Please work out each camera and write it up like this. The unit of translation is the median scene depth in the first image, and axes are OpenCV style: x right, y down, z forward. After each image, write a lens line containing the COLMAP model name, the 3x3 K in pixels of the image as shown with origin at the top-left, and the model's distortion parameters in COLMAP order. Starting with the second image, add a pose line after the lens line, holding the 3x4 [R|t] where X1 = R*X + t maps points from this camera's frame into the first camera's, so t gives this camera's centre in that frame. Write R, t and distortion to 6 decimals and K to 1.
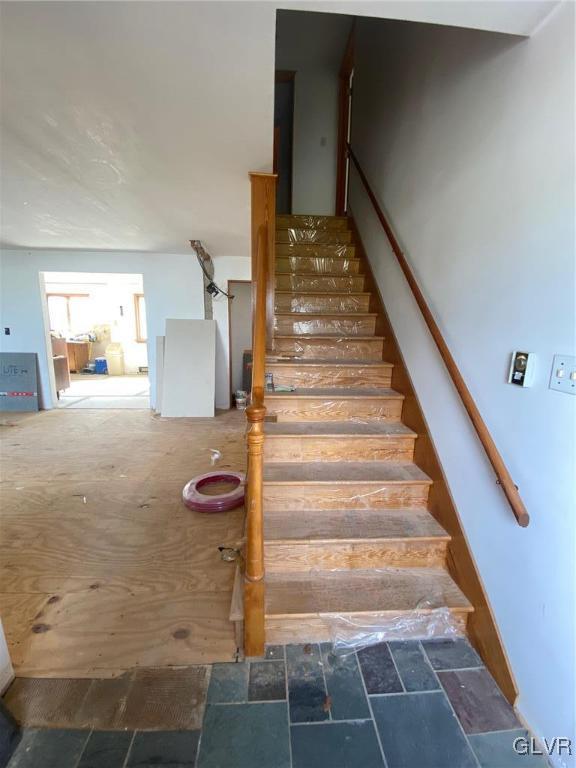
lens RADIAL K [[309.2, 0, 286.1], [0, 309.2, 382.7], [0, 0, 1]] dist [0.001983, 0.000012]
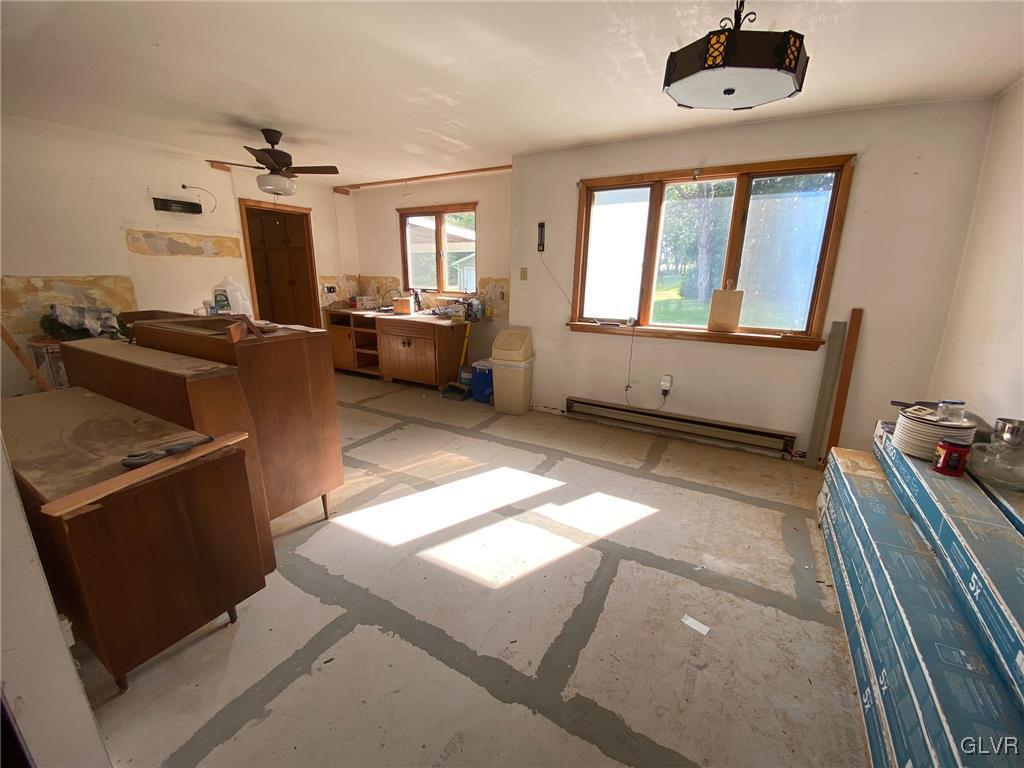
lens RADIAL K [[412.3, 0, 516.1], [0, 412.3, 385.1], [0, 0, 1]] dist [0.001983, 0.000012]
pose [[0.842337, 0.134410, -0.521921, -0.282049], [-0.101866, 0.990653, 0.090719, -0.103240], [0.529236, -0.023250, 0.848156, 0.570112]]
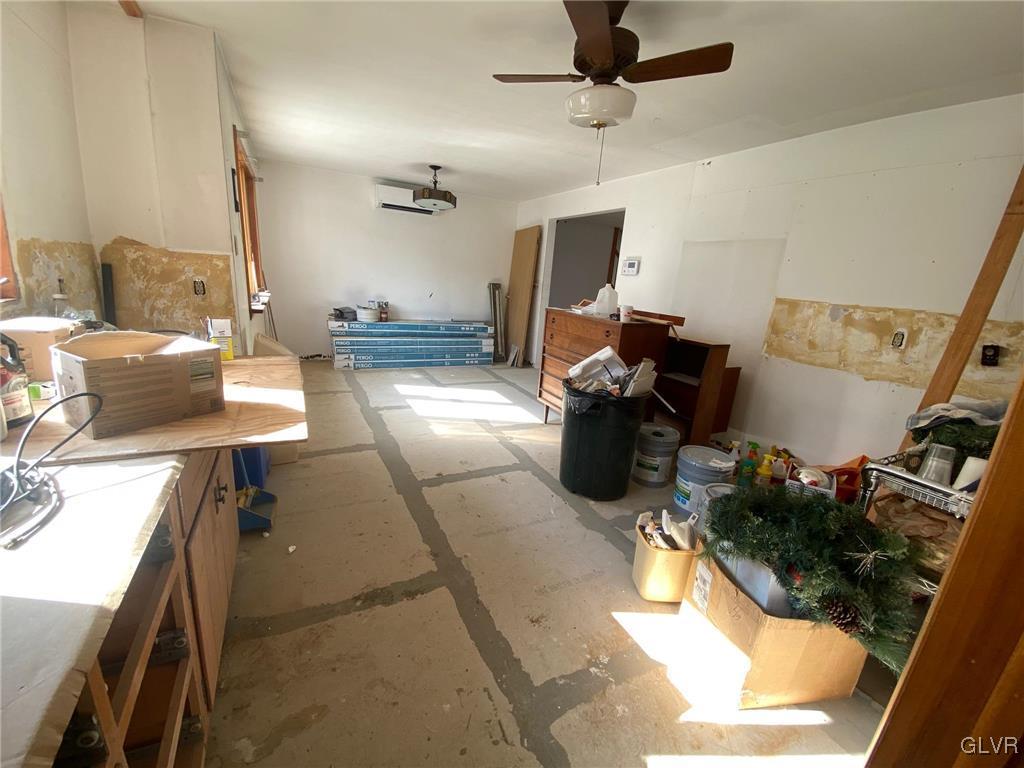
lens RADIAL K [[412.3, 0, 512.8], [0, 412.3, 385.4], [0, 0, 1]] dist [0.001983, 0.000012]
pose [[-0.406540, -0.285302, 0.867945, -0.913505], [0.072023, 0.937029, 0.341745, -0.183450], [-0.910790, 0.201445, -0.360392, 0.936085]]
